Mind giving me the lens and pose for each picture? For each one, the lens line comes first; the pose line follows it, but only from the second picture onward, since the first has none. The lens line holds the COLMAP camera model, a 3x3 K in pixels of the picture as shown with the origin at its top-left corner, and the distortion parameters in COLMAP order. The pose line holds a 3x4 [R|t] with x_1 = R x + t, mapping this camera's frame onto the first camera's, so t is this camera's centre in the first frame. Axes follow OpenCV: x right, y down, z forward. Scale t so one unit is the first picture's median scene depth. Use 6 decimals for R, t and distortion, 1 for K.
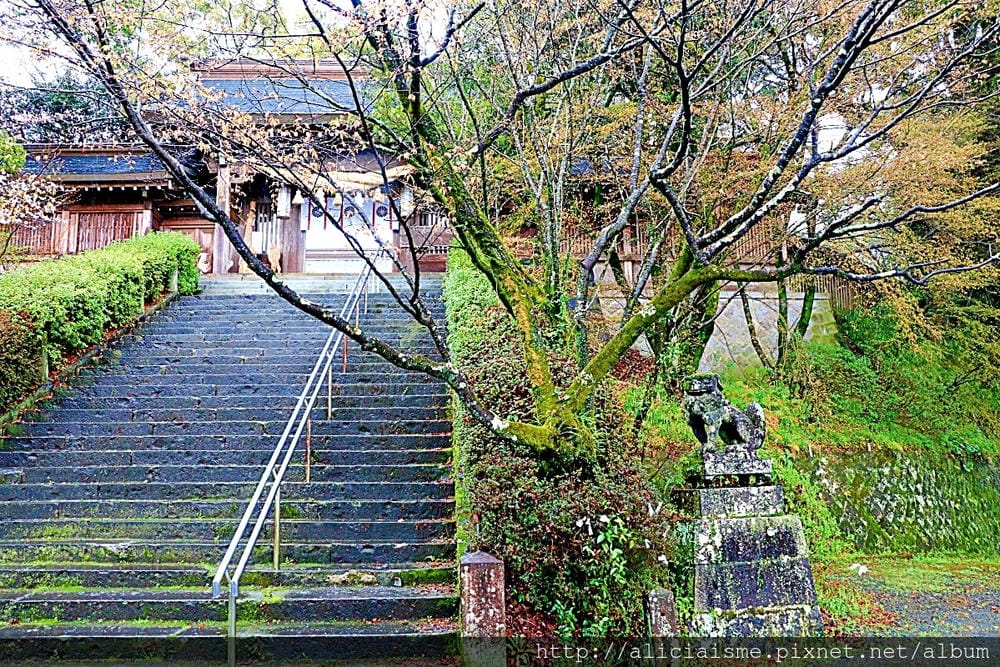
lens RADIAL K [[843.7, 0, 500.0], [0, 843.7, 333.5], [0, 0, 1]] dist [-0.184598, 0.159840]
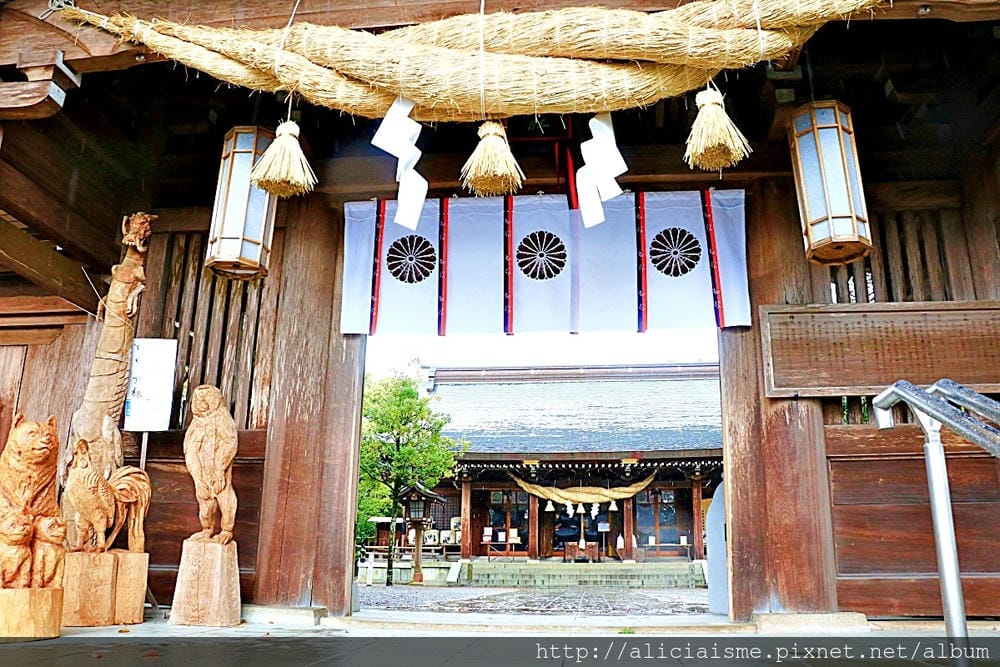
lens RADIAL K [[835.6, 0, 500.0], [0, 835.6, 333.5], [0, 0, 1]] dist [-0.198879, 0.190300]
pose [[0.985904, -0.024858, -0.165453, -0.377177], [-0.000741, 0.988243, -0.152893, -0.215334], [0.167308, 0.150860, 0.974294, 1.903463]]
